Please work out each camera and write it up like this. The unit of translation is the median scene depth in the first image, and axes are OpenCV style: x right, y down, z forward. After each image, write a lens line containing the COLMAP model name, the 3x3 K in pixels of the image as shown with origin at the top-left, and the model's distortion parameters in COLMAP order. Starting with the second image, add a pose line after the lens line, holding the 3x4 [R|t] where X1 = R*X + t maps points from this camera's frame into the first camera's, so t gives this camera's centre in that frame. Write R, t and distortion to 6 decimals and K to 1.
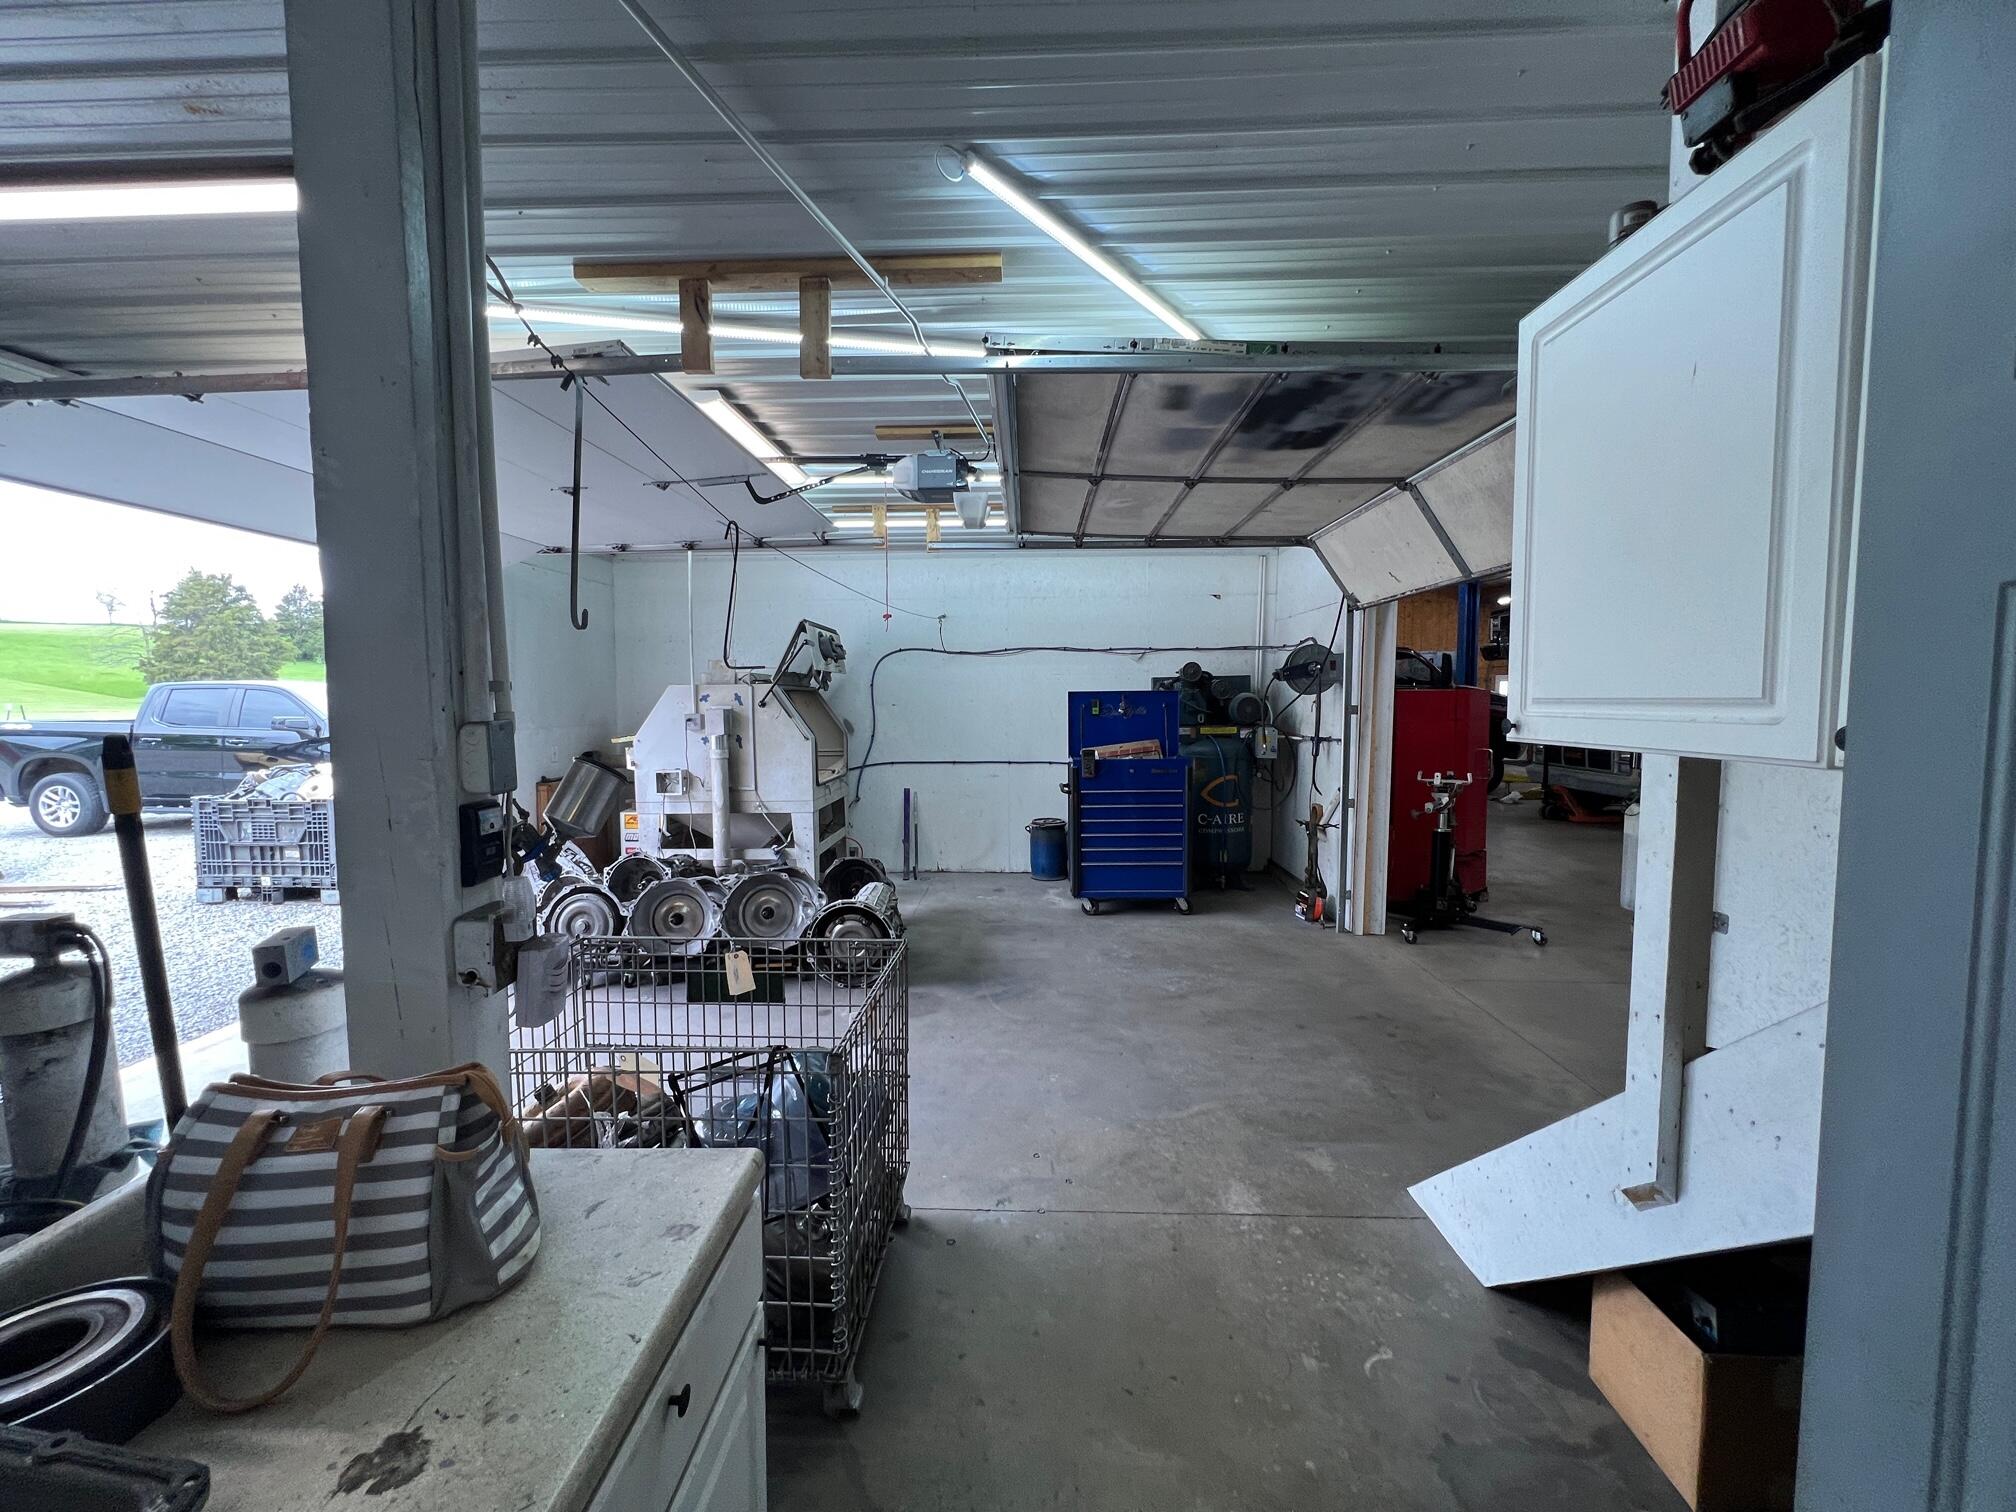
lens RADIAL K [[809.0, 0, 1004.0], [0, 809.0, 751.4], [0, 0, 1]] dist [-0.006817, 0.001452]
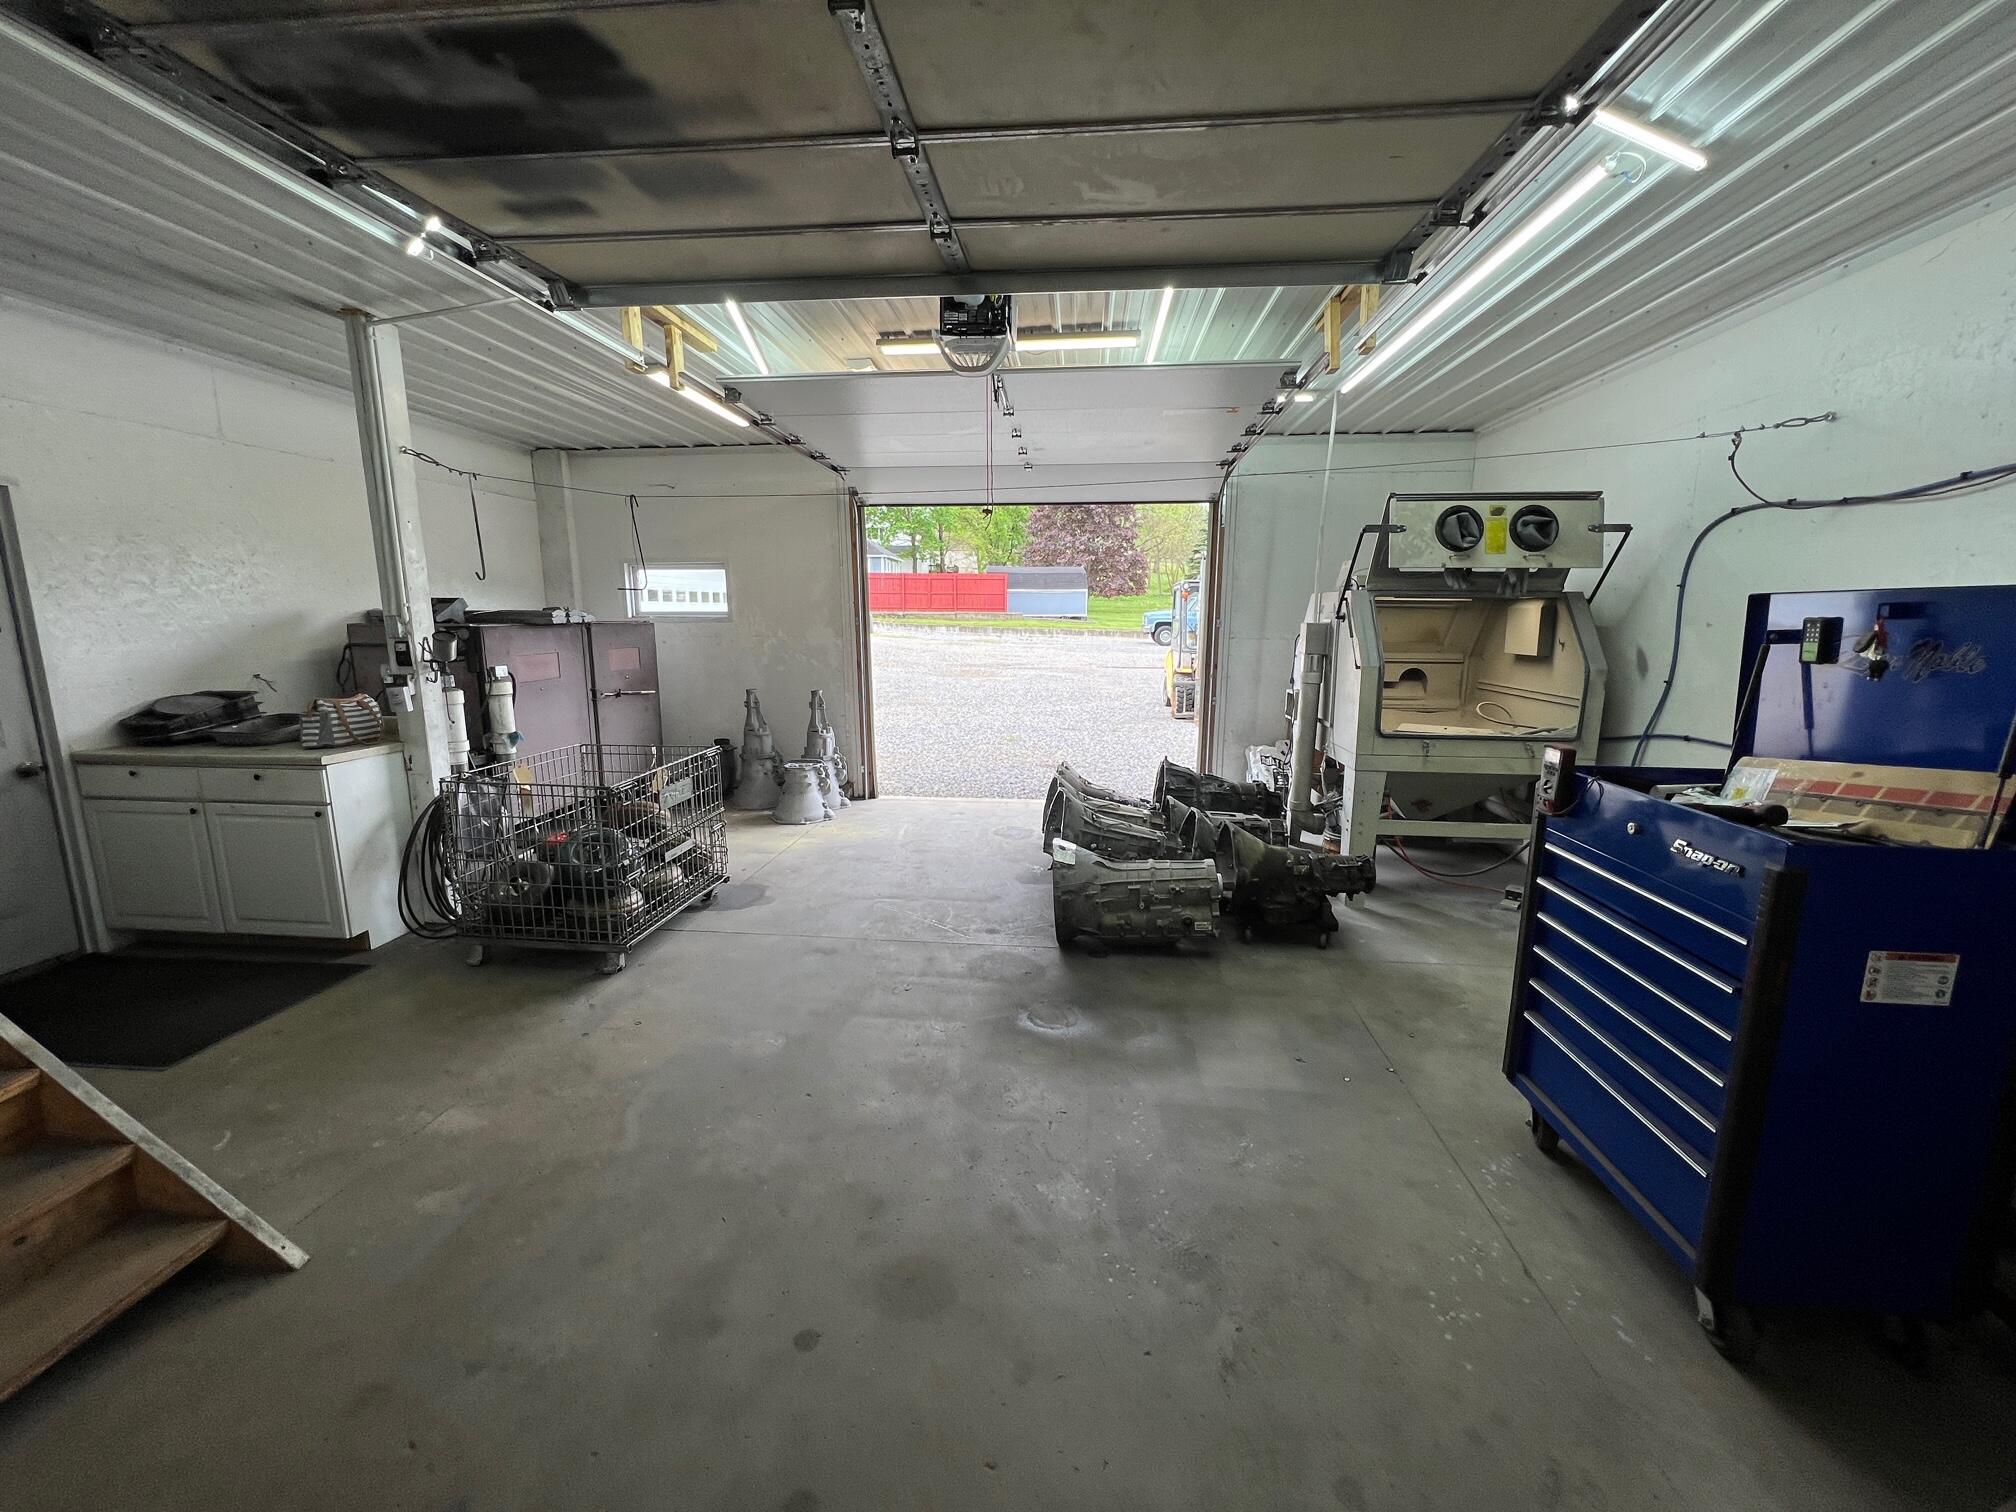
lens RADIAL K [[809.0, 0, 1000.8], [0, 809.0, 755.6], [0, 0, 1]] dist [-0.006817, 0.001452]
pose [[-0.074087, 0.181659, -0.980567, 0.919565], [-0.064486, 0.980339, 0.186489, -0.096133], [0.995165, 0.077049, -0.060916, 1.367898]]
